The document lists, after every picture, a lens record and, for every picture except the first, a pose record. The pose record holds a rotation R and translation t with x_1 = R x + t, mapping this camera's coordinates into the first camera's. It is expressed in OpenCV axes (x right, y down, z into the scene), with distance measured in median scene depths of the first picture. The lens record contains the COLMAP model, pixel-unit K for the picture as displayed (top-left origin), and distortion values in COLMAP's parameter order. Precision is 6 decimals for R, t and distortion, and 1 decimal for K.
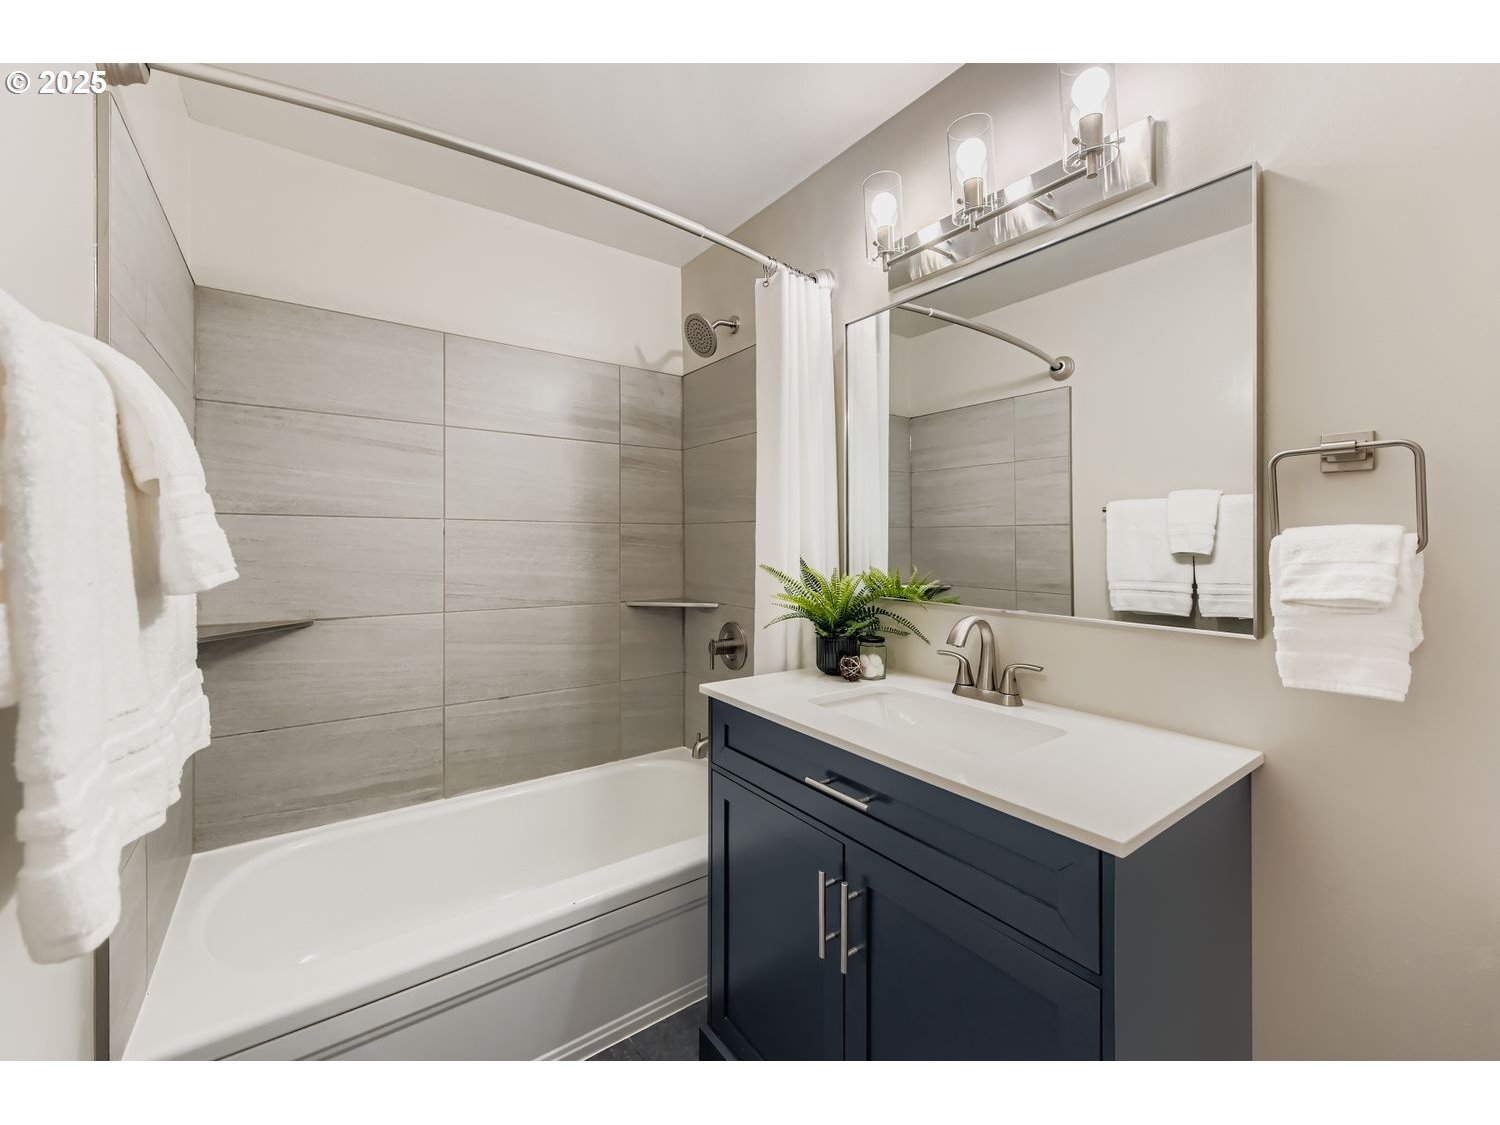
lens RADIAL K [[607.6, 0, 721.8], [0, 607.6, 543.9], [0, 0, 1]] dist [-0.004889, 0.000372]
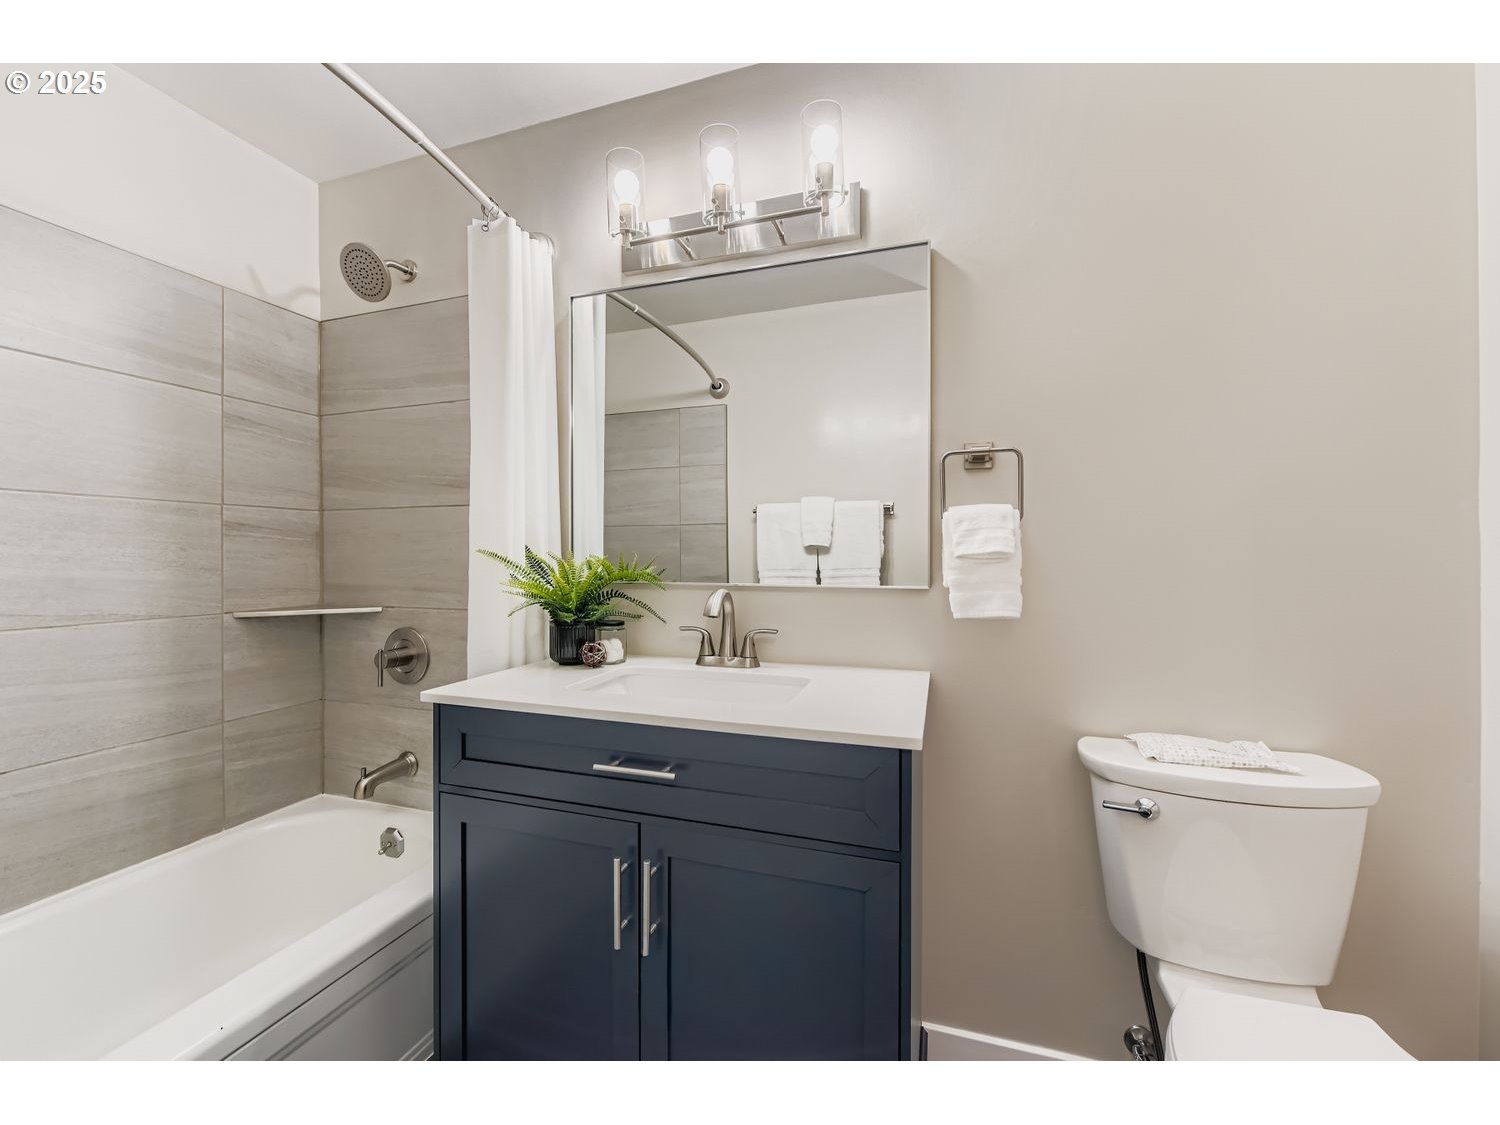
lens RADIAL K [[607.6, 0, 740.8], [0, 607.6, 556.3], [0, 0, 1]] dist [-0.004889, 0.000372]
pose [[0.805983, -0.004461, 0.591921, -0.132669], [0.003069, 0.999990, 0.003357, 0.037584], [-0.591930, -0.000889, 0.805989, 0.069559]]
